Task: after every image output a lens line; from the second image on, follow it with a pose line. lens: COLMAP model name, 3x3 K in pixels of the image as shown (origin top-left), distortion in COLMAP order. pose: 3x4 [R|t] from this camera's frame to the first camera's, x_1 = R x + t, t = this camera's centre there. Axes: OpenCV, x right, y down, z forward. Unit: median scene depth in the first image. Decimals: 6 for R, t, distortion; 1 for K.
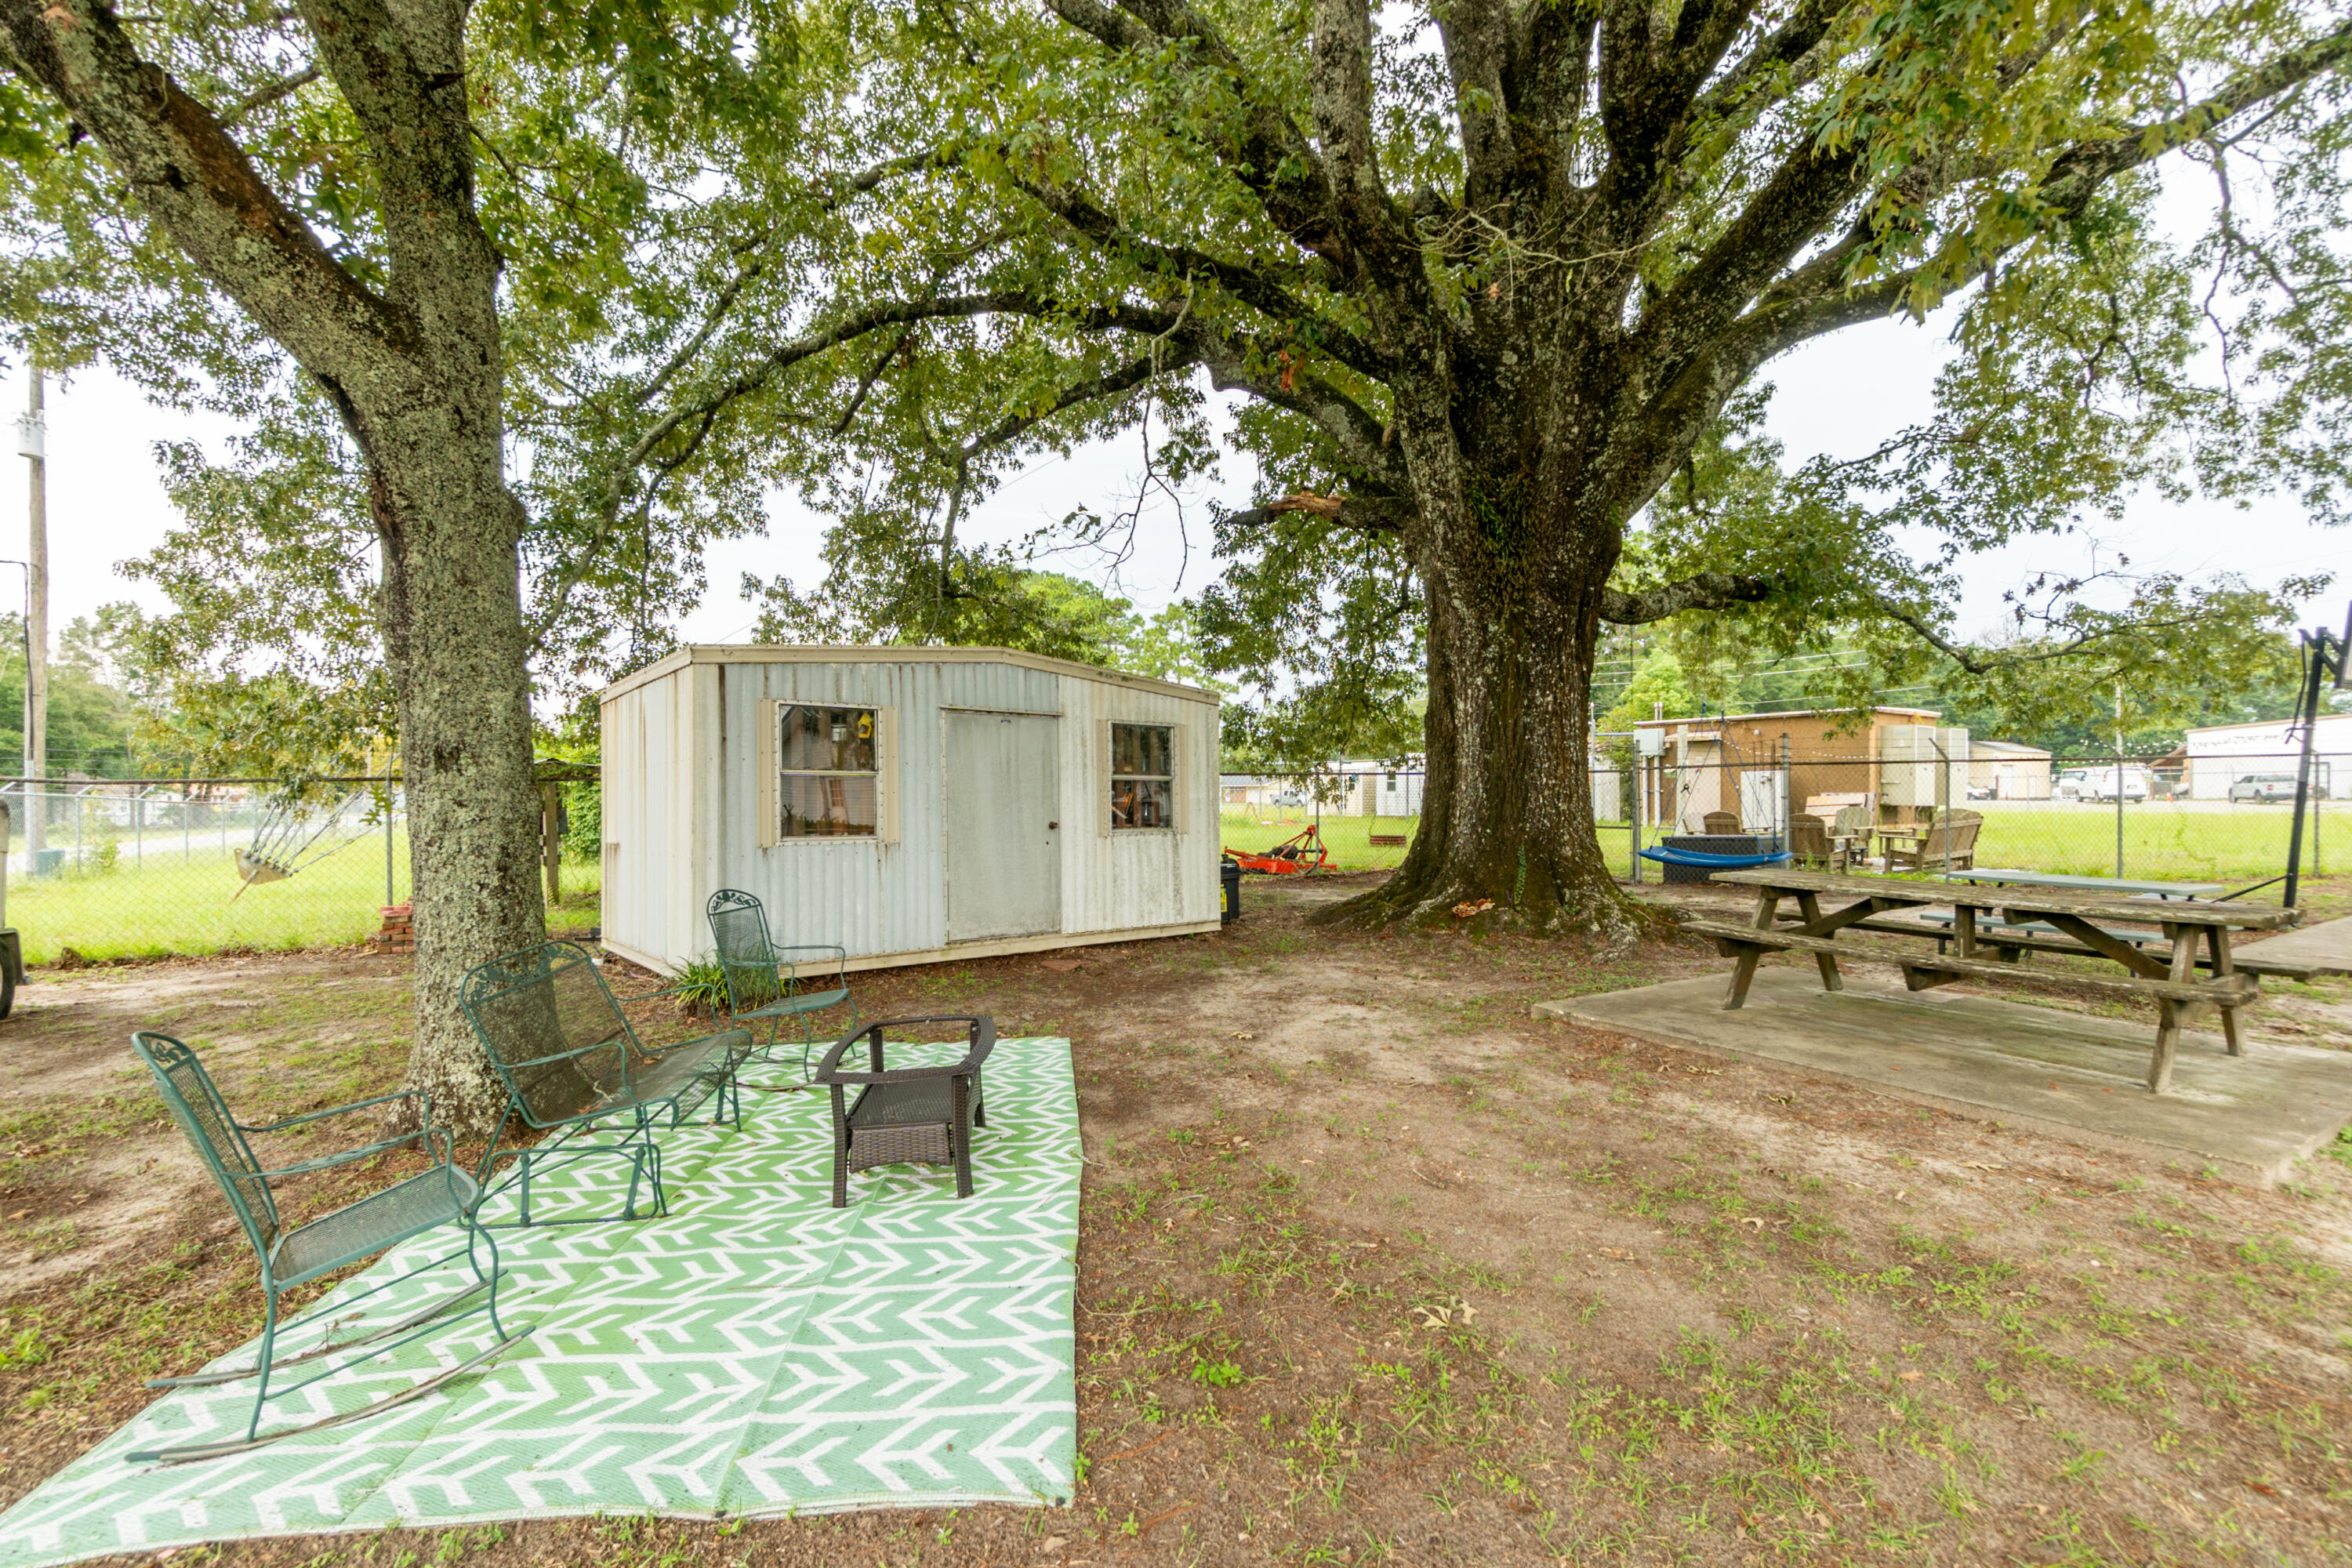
lens RADIAL K [[1015.6, 0, 1175.2], [0, 1015.6, 786.9], [0, 0, 1]] dist [-0.002962, 0.000784]
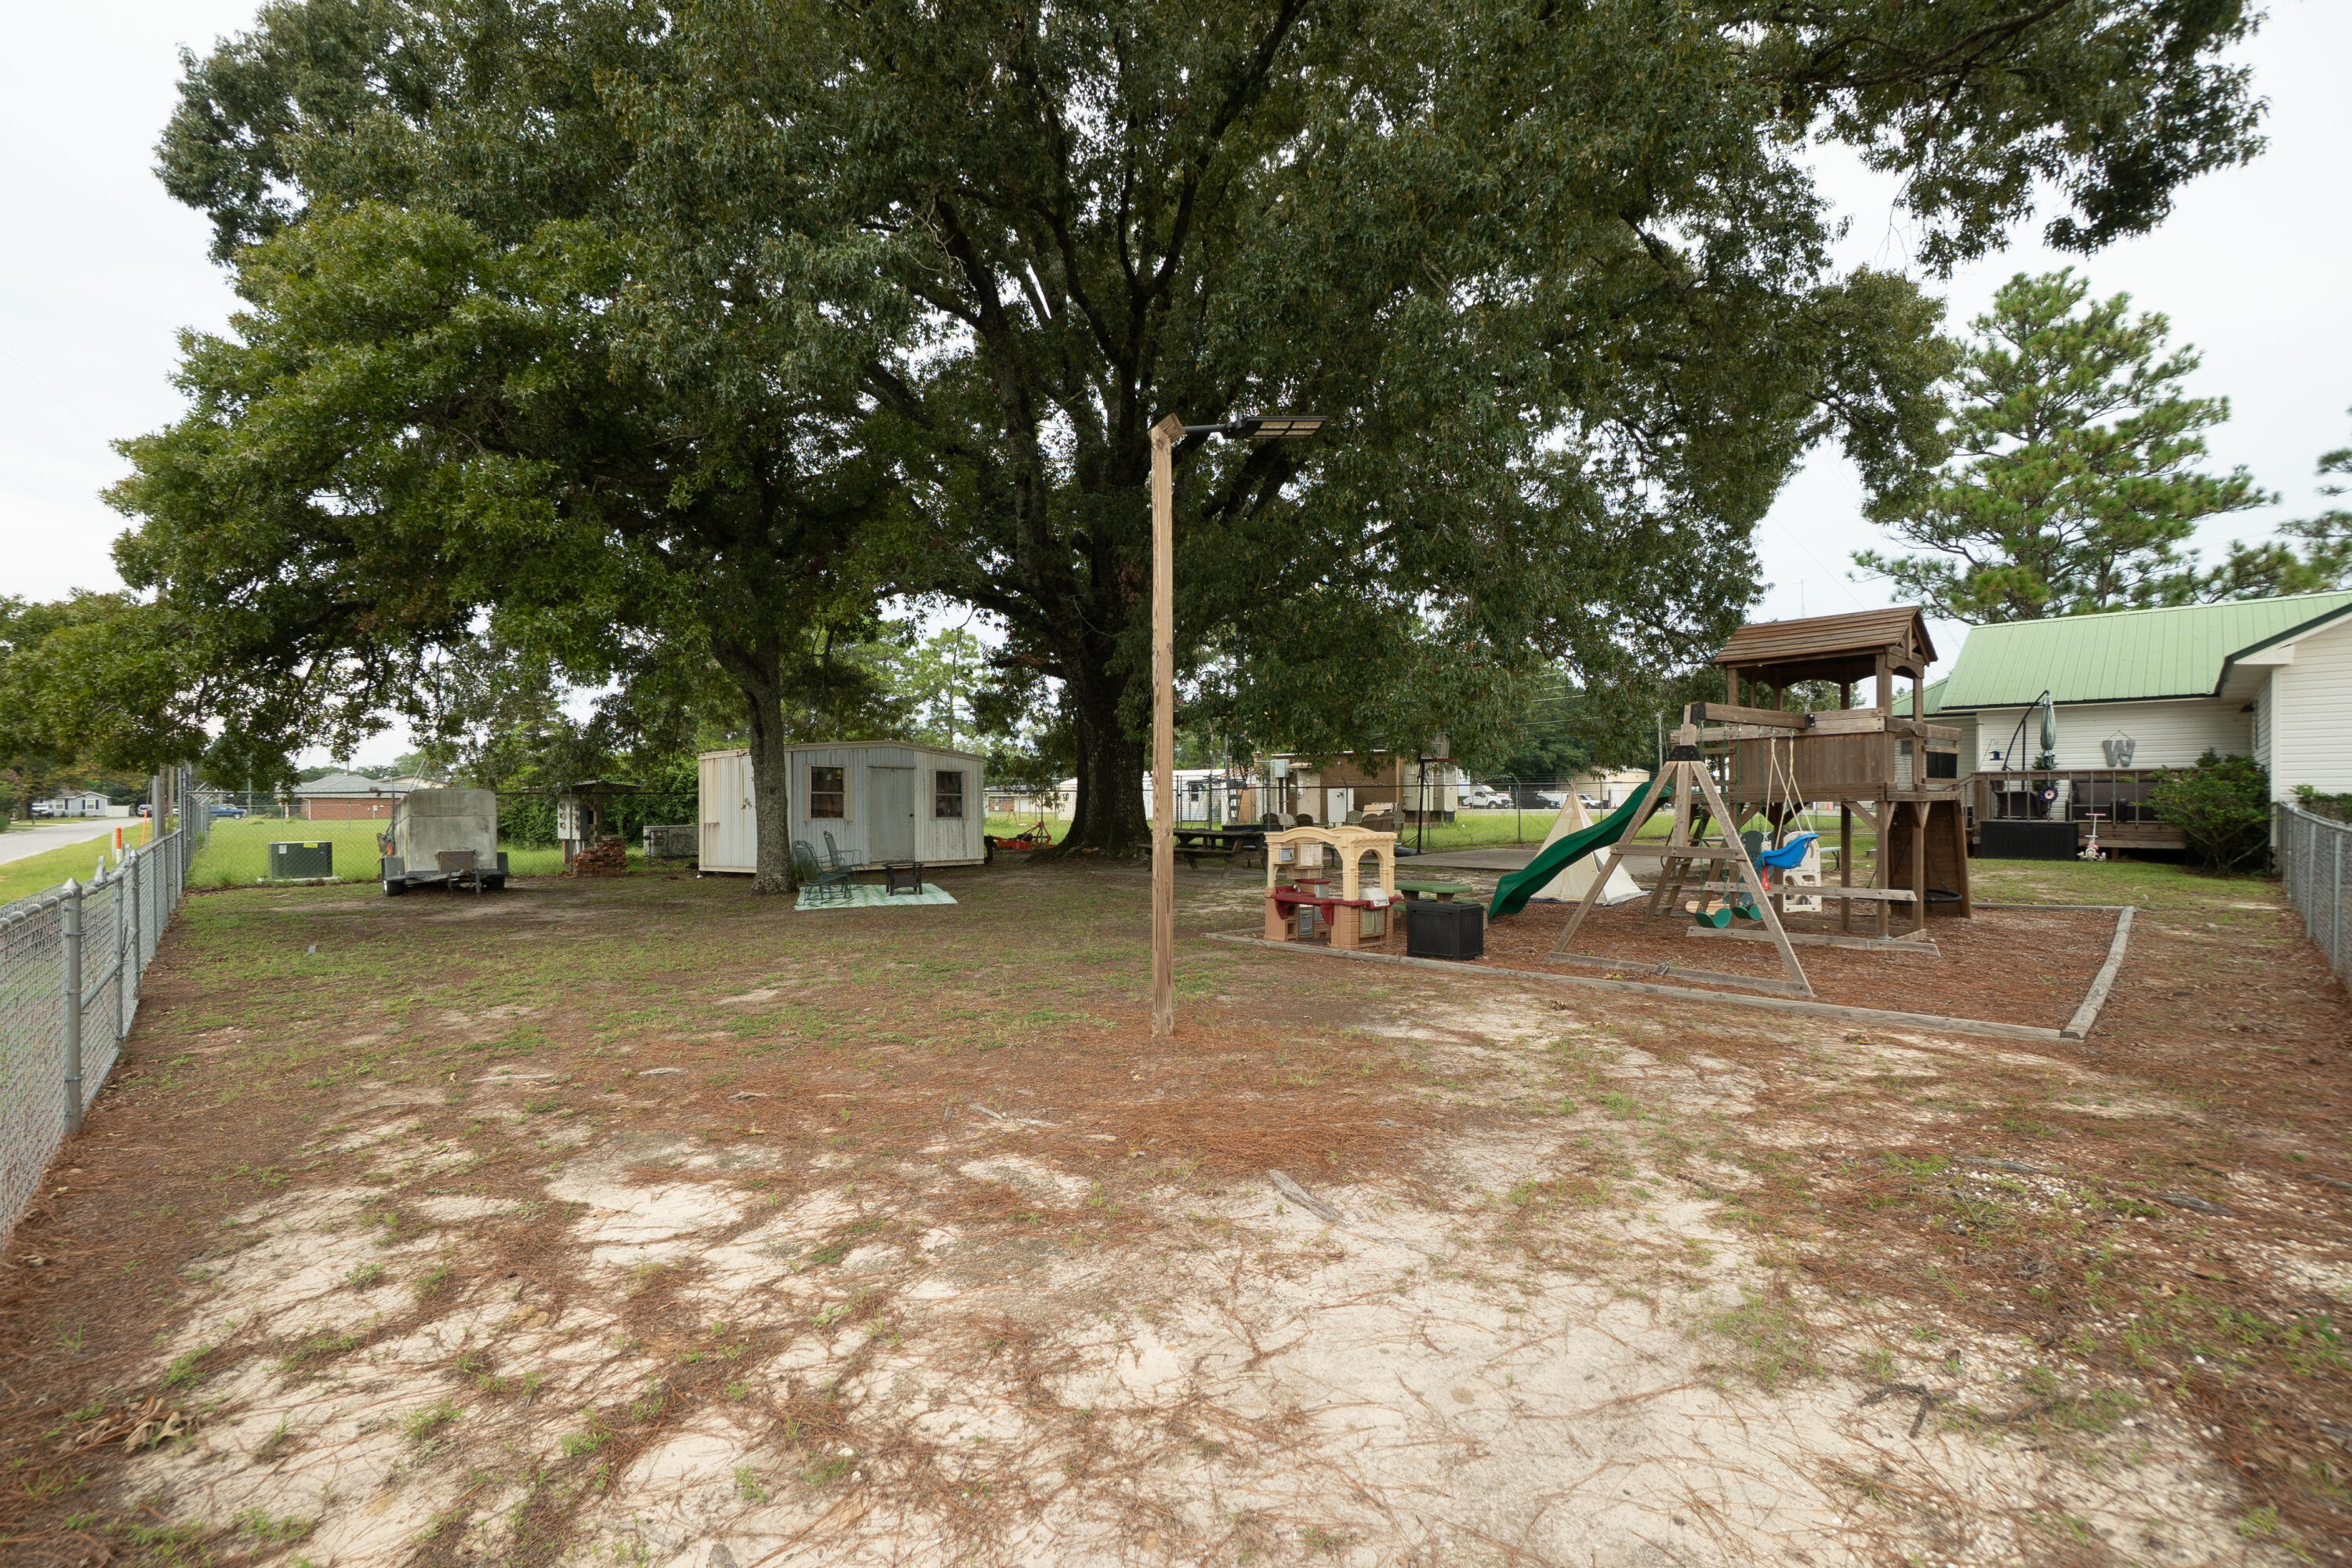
lens RADIAL K [[1015.6, 0, 1166.6], [0, 1015.6, 798.0], [0, 0, 1]] dist [-0.002962, 0.000784]
pose [[0.976702, 0.004329, 0.214555, -0.026423], [-0.004994, 0.999984, 0.002557, -0.006636], [-0.214540, -0.003568, 0.976709, -0.808652]]
